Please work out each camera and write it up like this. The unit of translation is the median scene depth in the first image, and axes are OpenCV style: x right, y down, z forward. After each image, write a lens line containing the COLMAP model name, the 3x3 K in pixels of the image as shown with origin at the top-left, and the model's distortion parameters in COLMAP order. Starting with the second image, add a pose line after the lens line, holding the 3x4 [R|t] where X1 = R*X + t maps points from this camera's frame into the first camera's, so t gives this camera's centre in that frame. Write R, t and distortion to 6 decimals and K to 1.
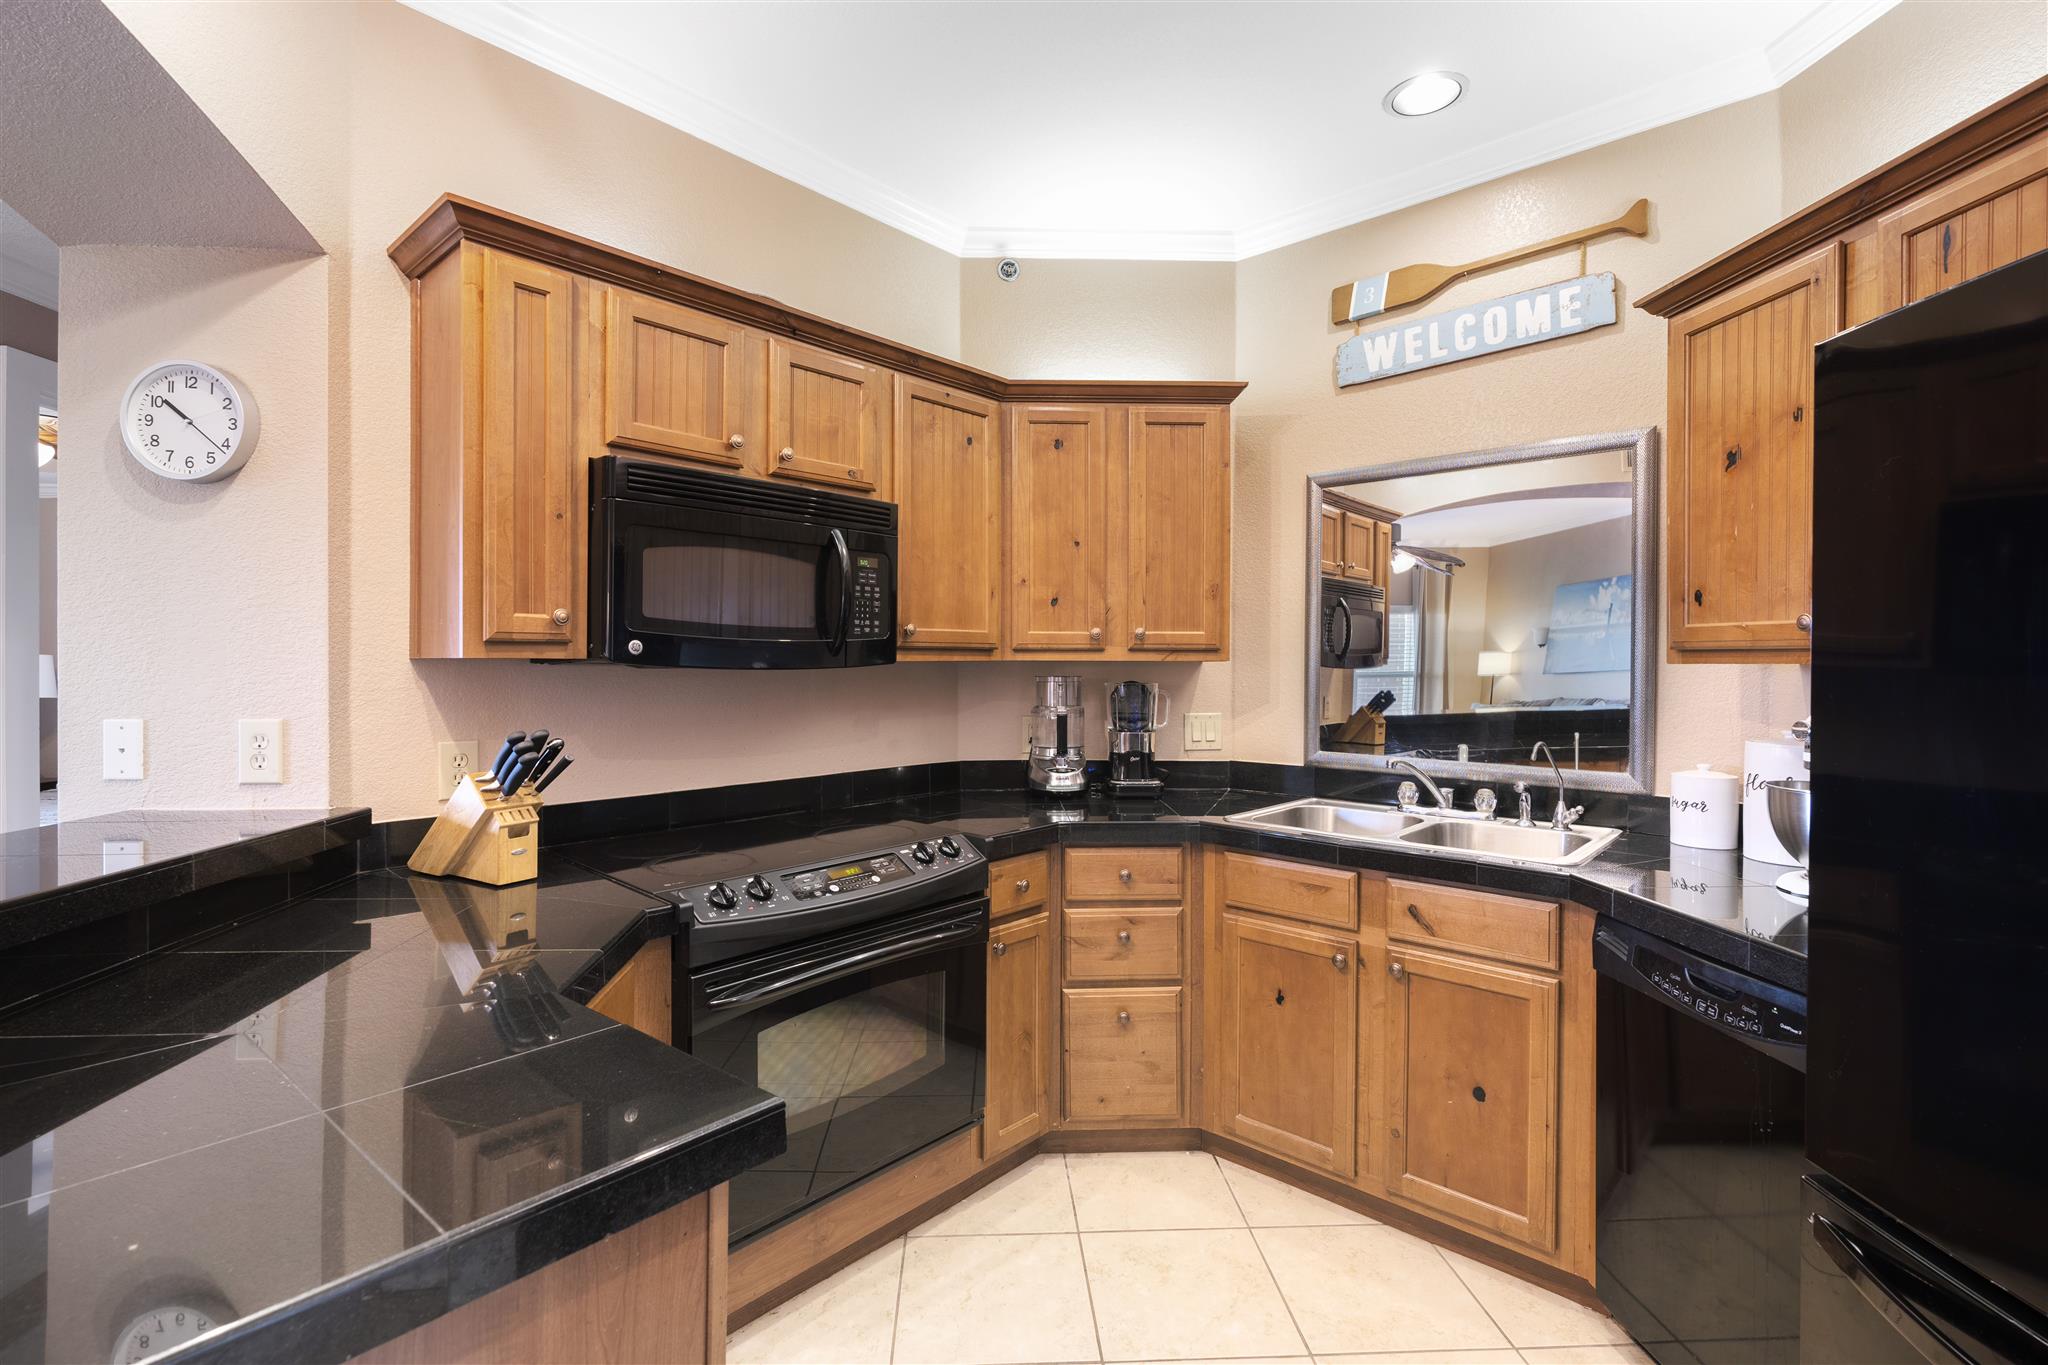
lens RADIAL K [[930.8, 0, 1022.9], [0, 930.8, 673.5], [0, 0, 1]] dist [-0.007914, 0.003021]
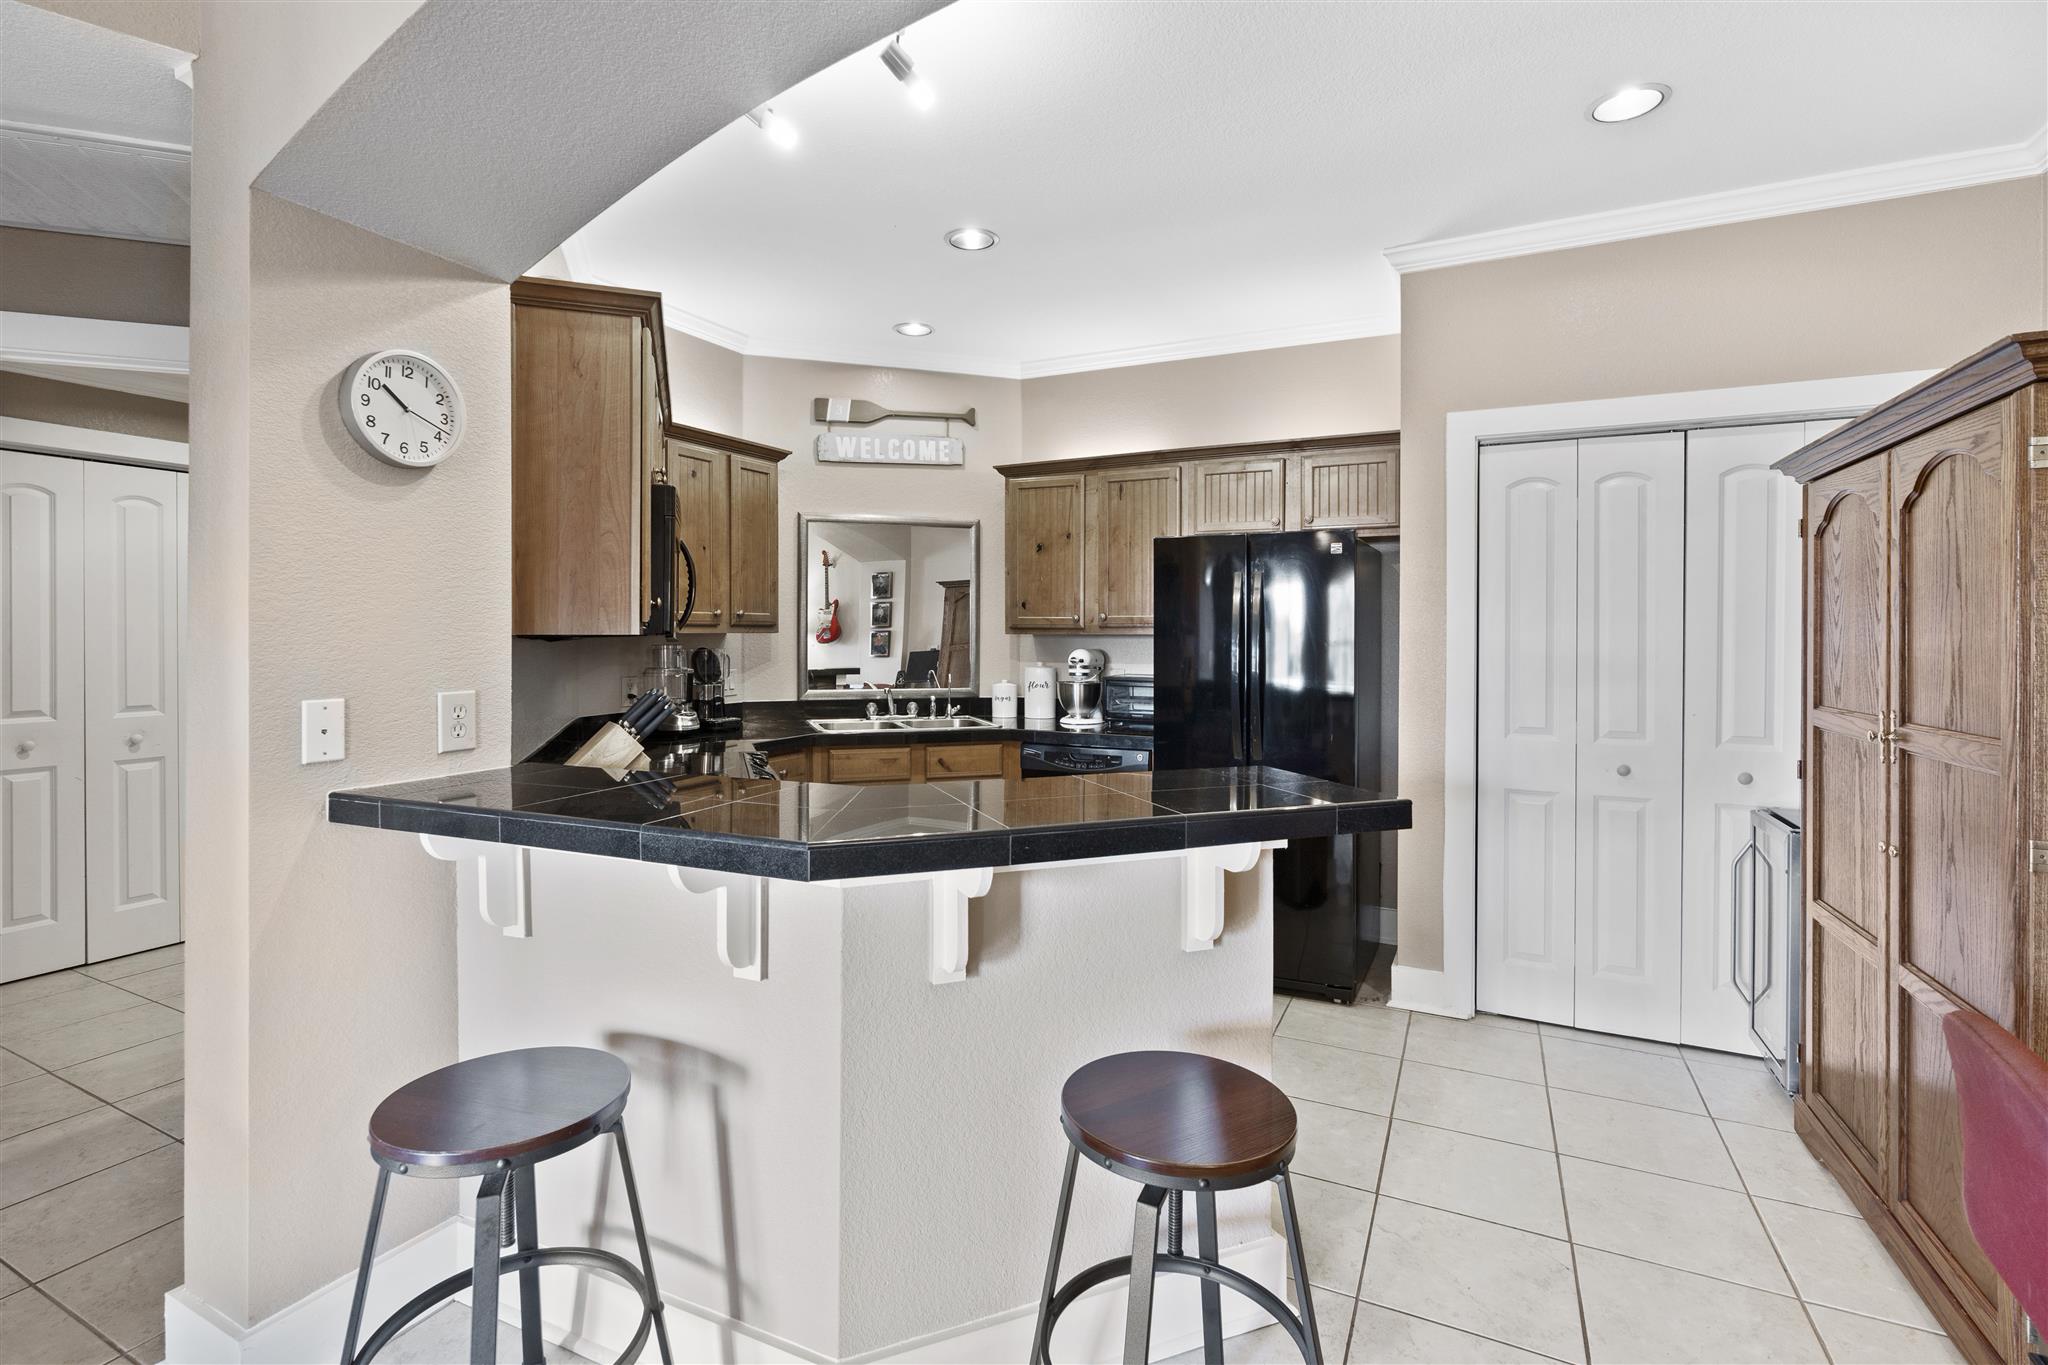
lens RADIAL K [[930.8, 0, 1007.8], [0, 930.8, 639.1], [0, 0, 1]] dist [-0.007914, 0.003021]
pose [[0.489427, -0.009064, 0.871997, -1.055281], [0.009250, 0.999944, 0.005202, -0.008930], [-0.871995, 0.005520, 0.489483, -0.071853]]
